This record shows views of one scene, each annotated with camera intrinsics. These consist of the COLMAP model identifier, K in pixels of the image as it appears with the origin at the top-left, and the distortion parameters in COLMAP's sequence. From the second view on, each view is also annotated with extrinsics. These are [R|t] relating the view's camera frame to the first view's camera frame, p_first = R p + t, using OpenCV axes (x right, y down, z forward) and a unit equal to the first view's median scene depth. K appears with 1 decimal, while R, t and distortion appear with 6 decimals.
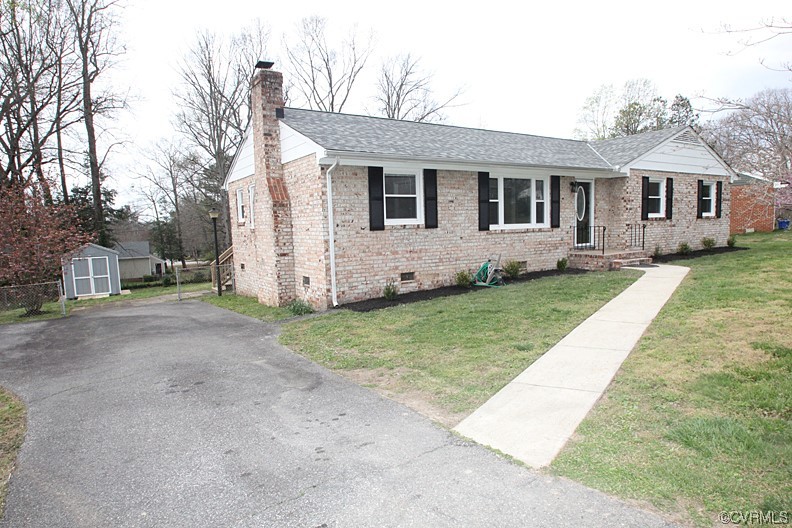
lens RADIAL K [[481.6, 0, 399.1], [0, 481.6, 265.3], [0, 0, 1]] dist [-0.023919, -0.000824]
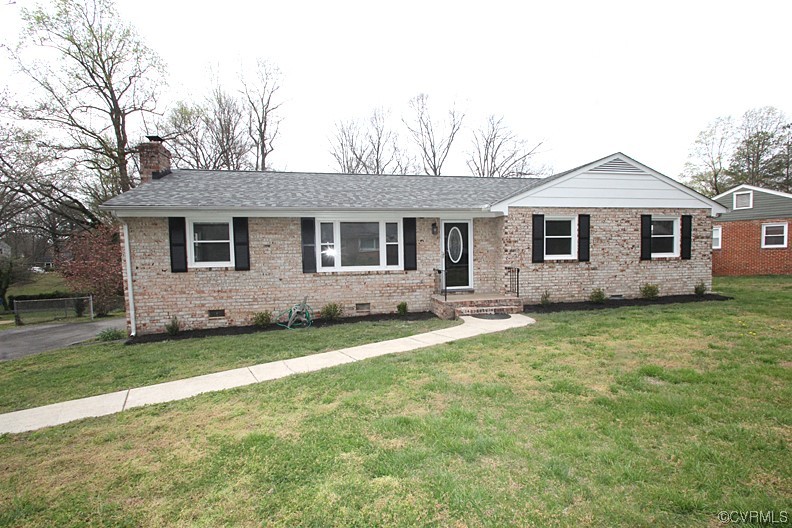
lens RADIAL K [[365.9, 0, 395.8], [0, 365.9, 268.0], [0, 0, 1]] dist [-0.000839, -0.007259]
pose [[0.925984, 0.025832, -0.376678, 0.587572], [-0.040341, 0.998715, -0.030680, -0.059379], [0.375402, 0.043605, 0.925836, 0.297767]]
